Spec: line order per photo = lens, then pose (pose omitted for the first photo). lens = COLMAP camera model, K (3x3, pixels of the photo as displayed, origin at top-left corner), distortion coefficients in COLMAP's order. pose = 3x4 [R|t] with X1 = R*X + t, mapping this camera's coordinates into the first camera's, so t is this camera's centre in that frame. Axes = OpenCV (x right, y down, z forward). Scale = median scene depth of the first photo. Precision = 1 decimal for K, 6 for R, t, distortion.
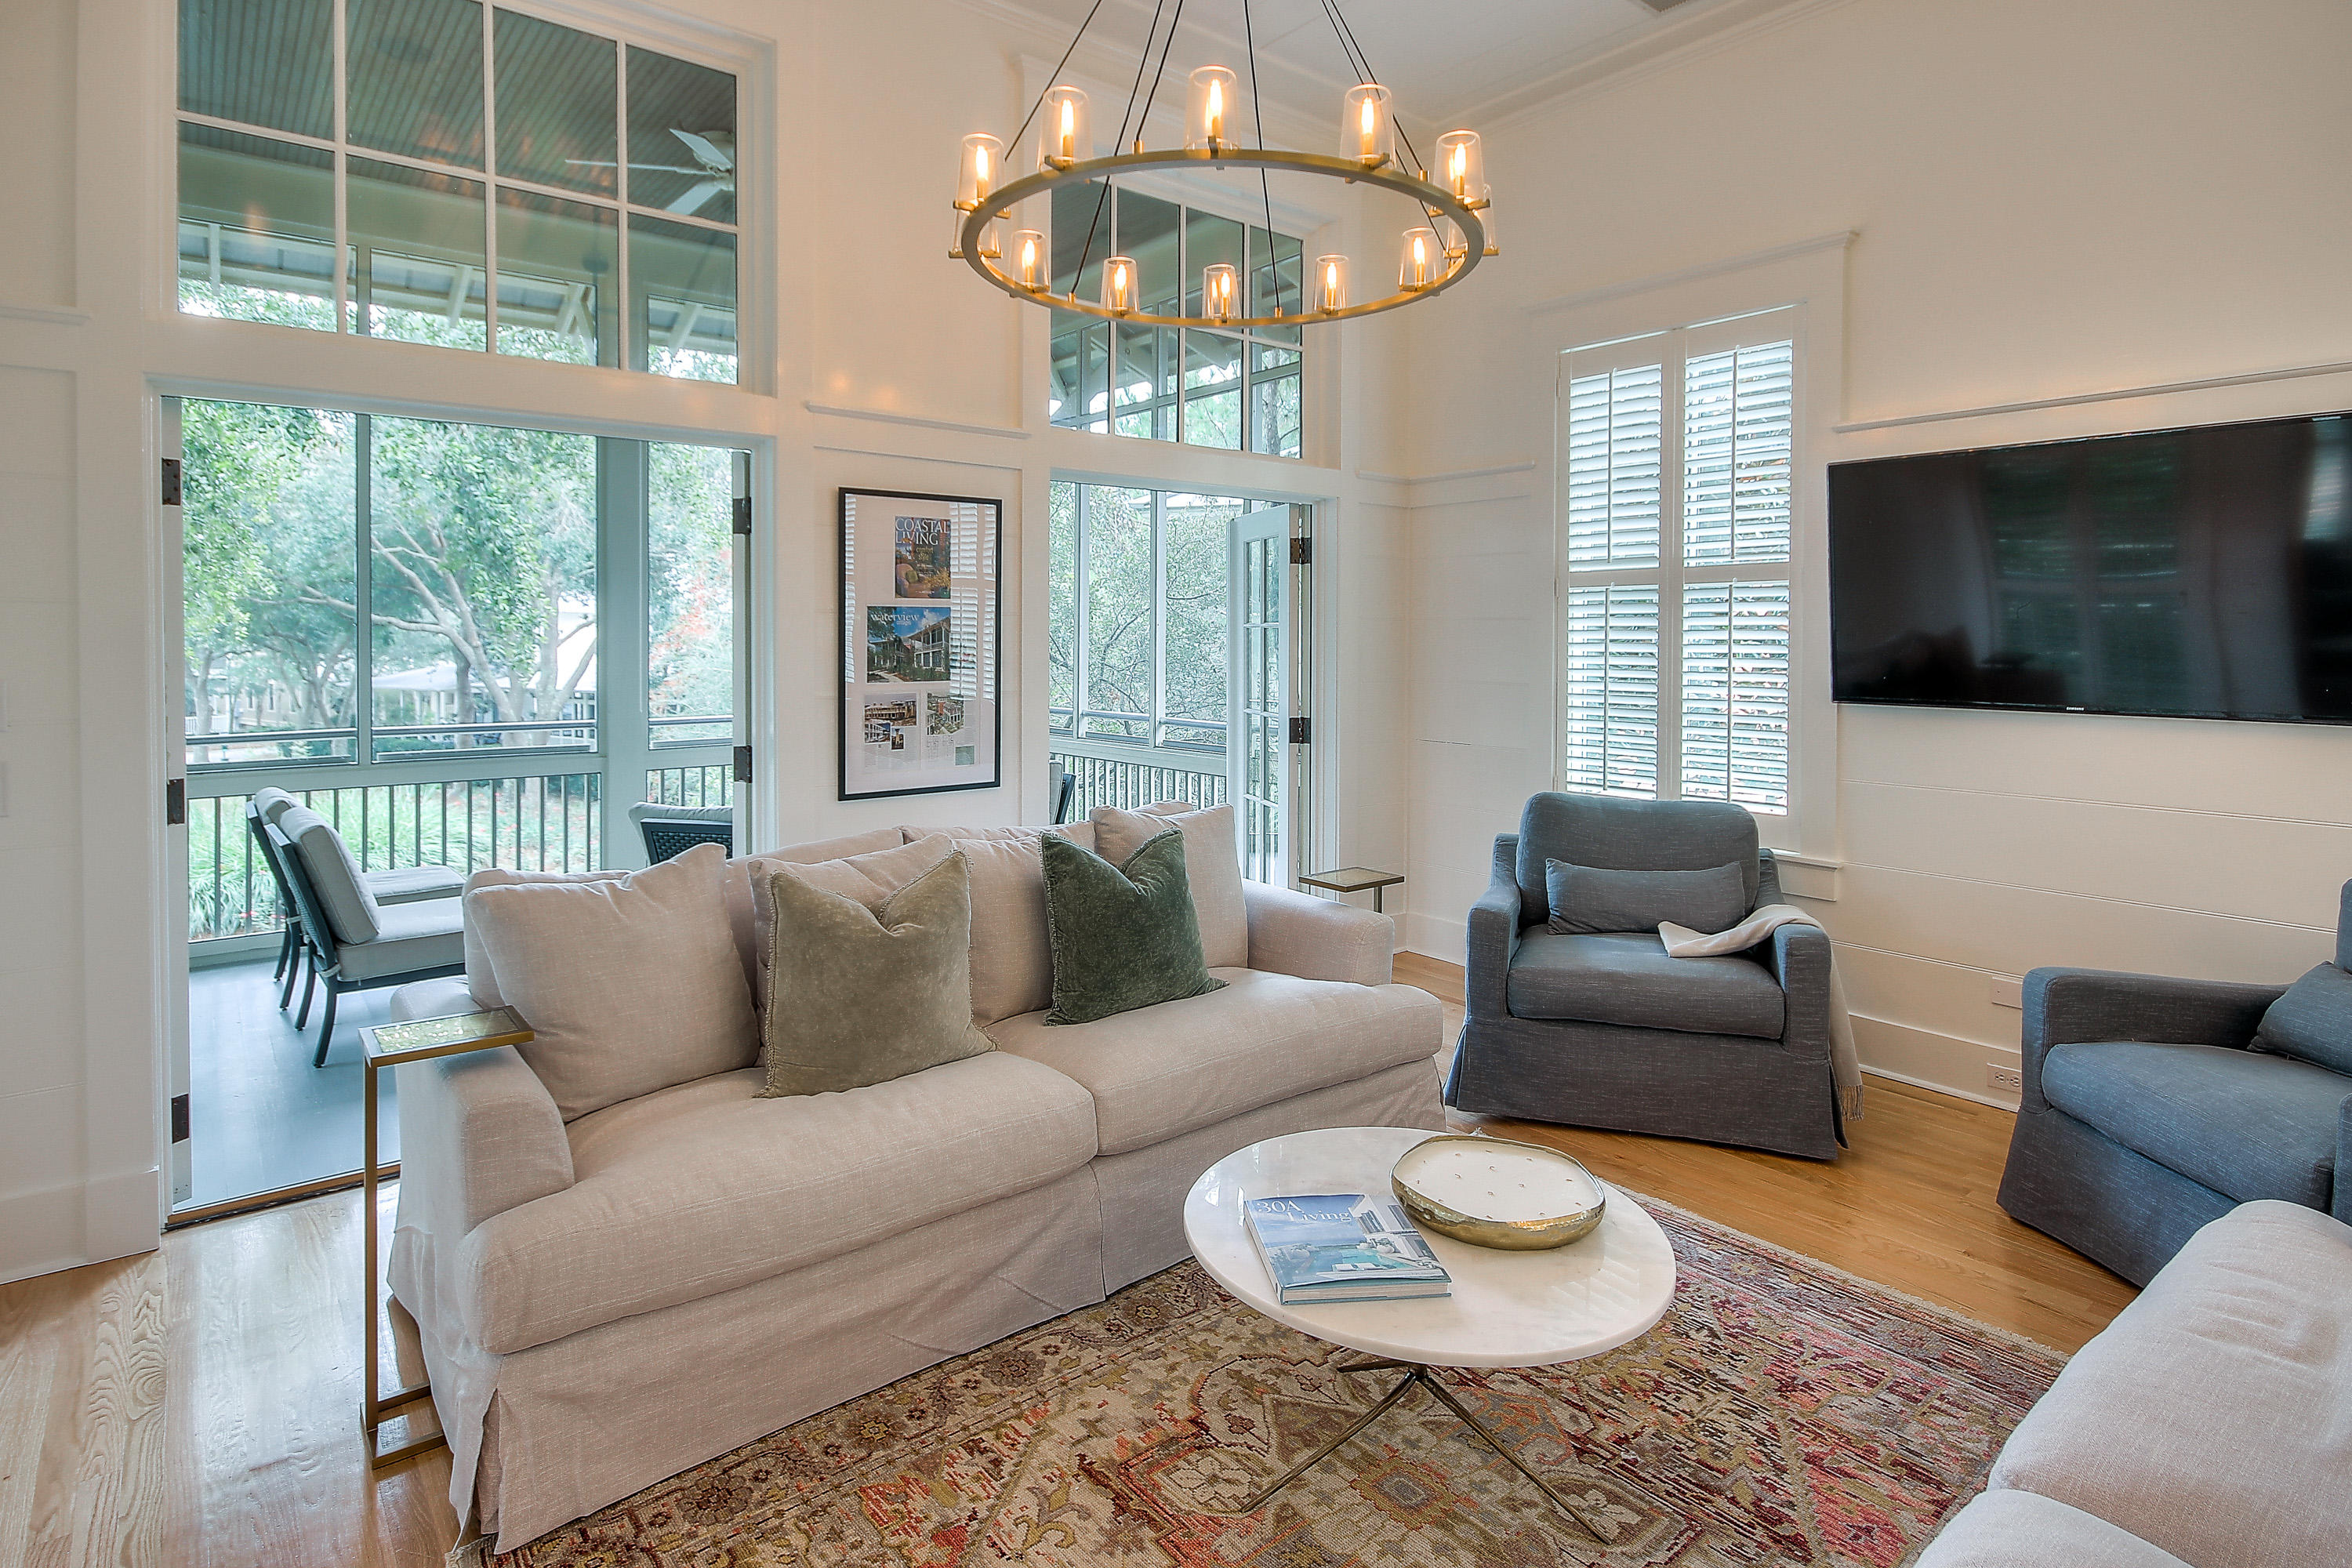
lens RADIAL K [[1217.3, 0, 1171.7], [0, 1217.3, 648.1], [0, 0, 1]] dist [-0.000182, -0.000156]
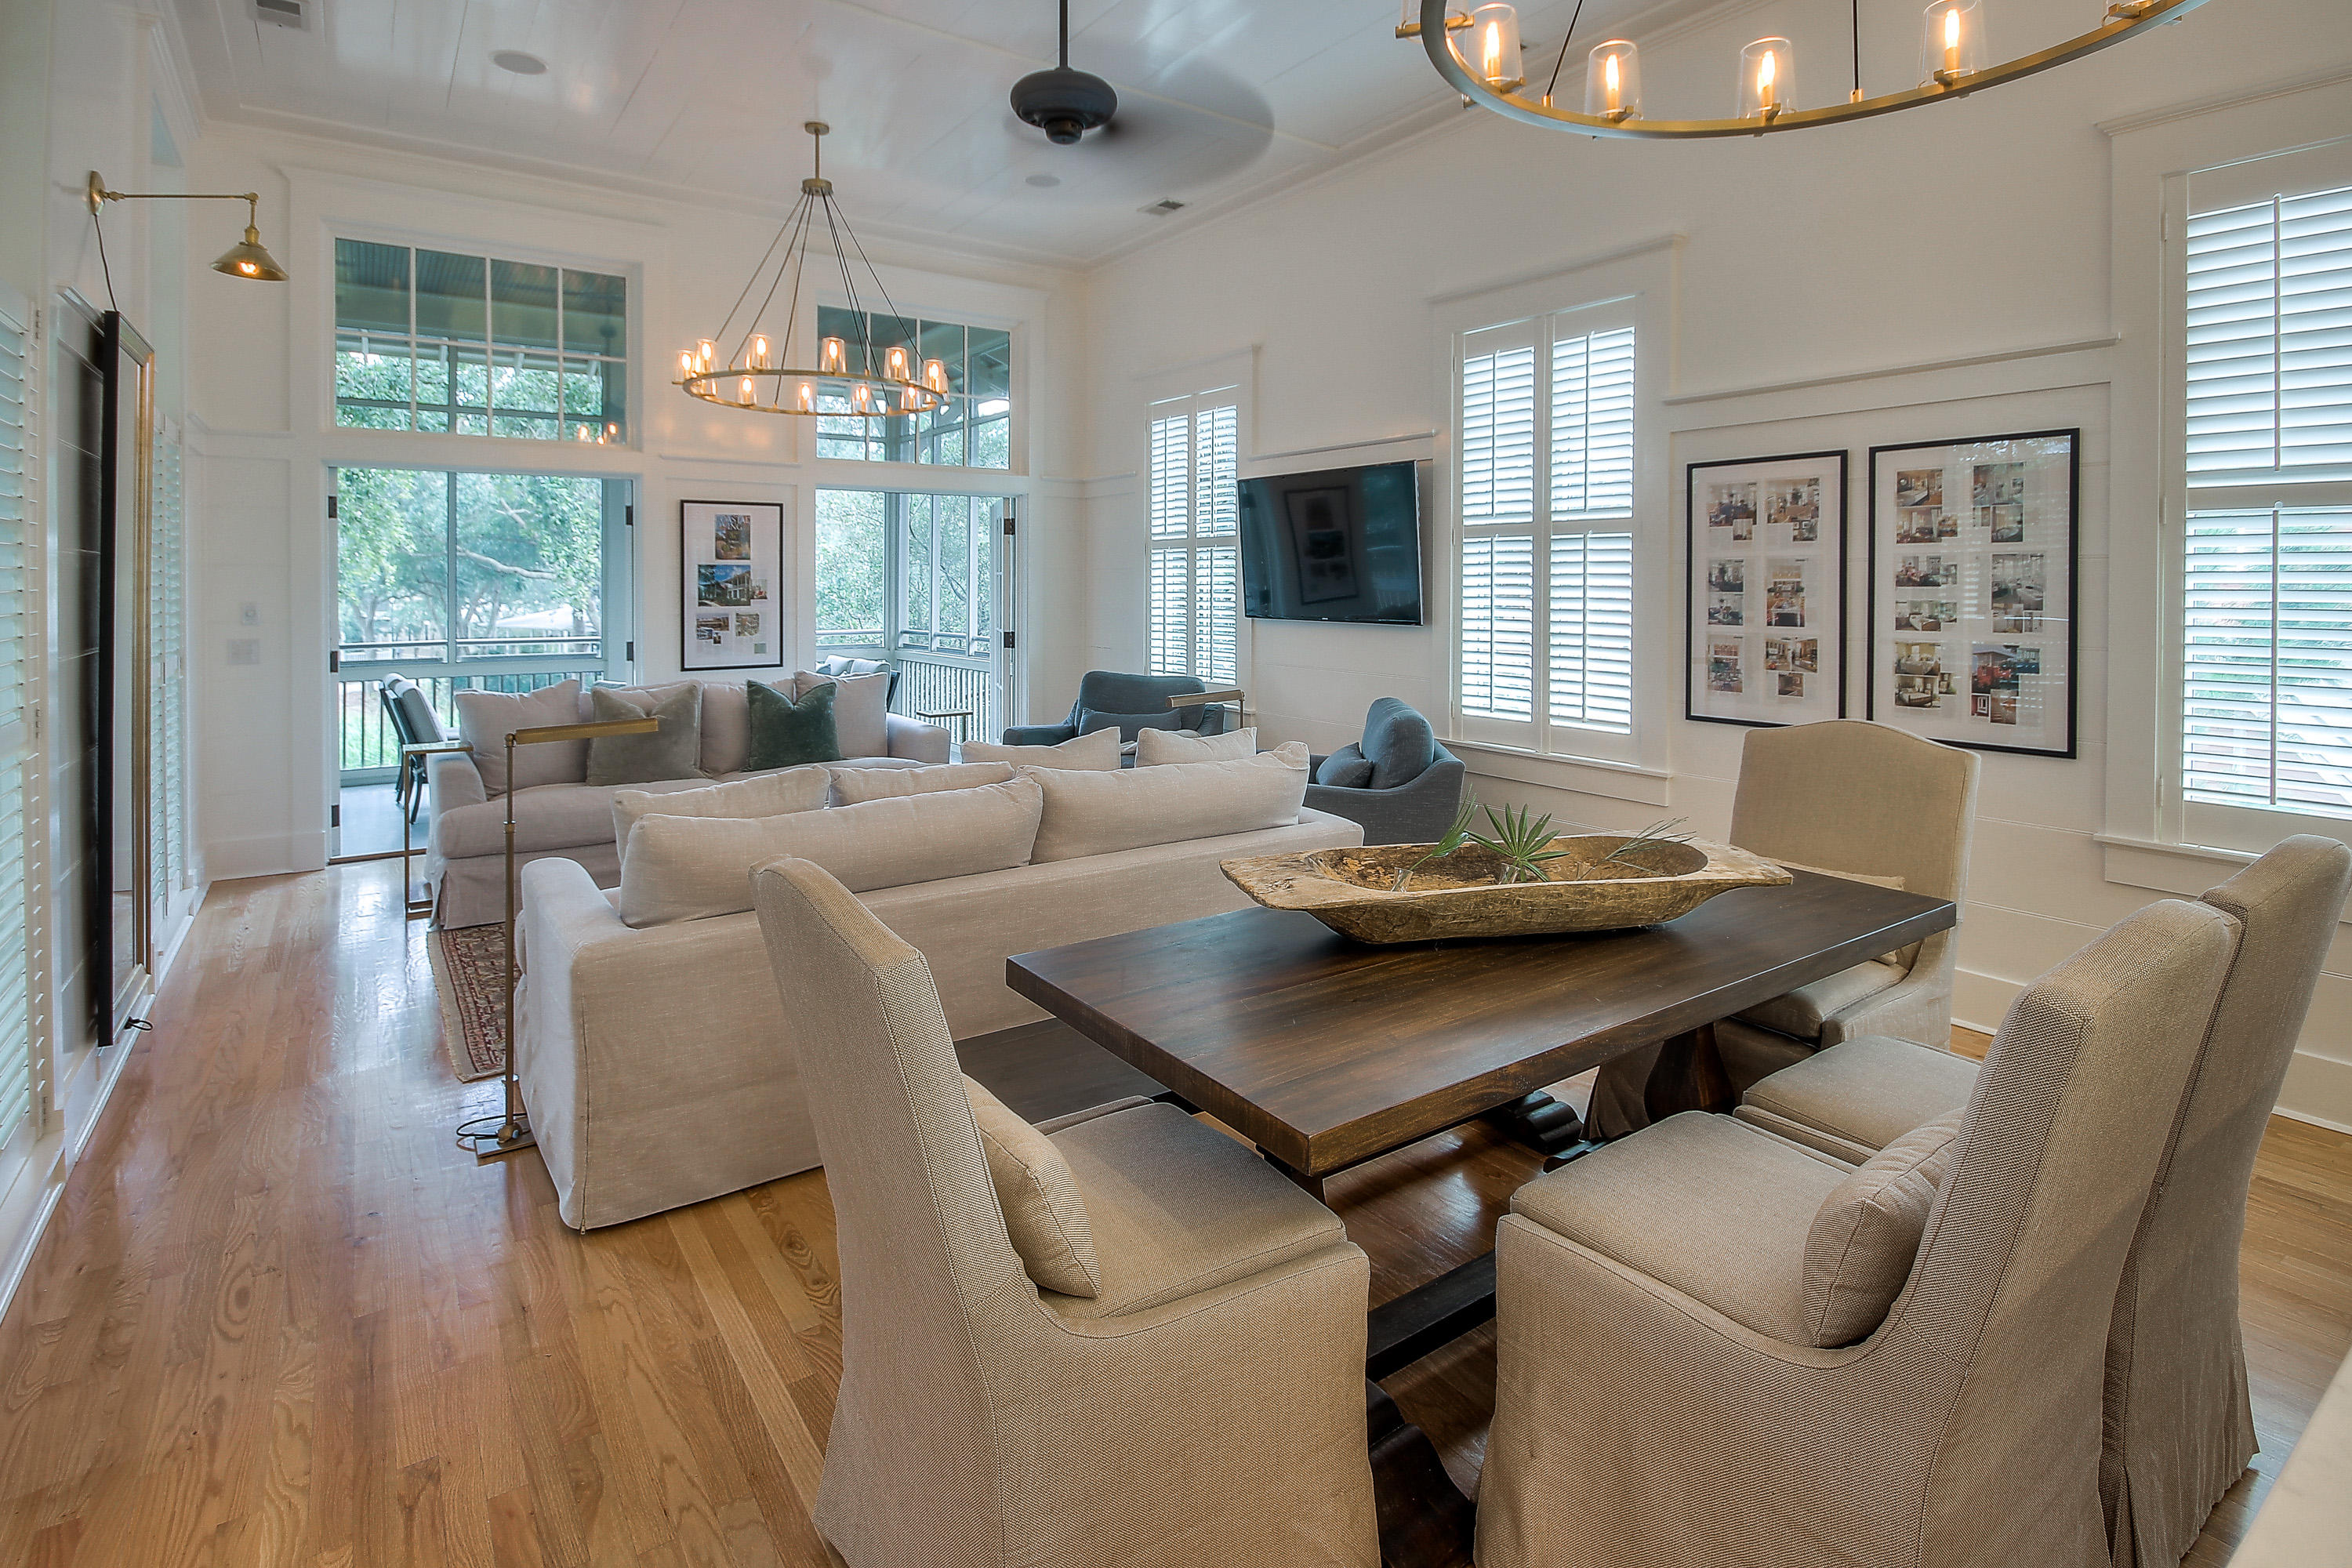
lens RADIAL K [[1165.4, 0, 1172.5], [0, 1165.4, 581.9], [0, 0, 1]] dist [0.002495, 0.000480]
pose [[0.997414, -0.003567, -0.071776, 0.547409], [0.002942, 0.999957, -0.008816, 0.008457], [0.071805, 0.008582, 0.997382, -0.643686]]
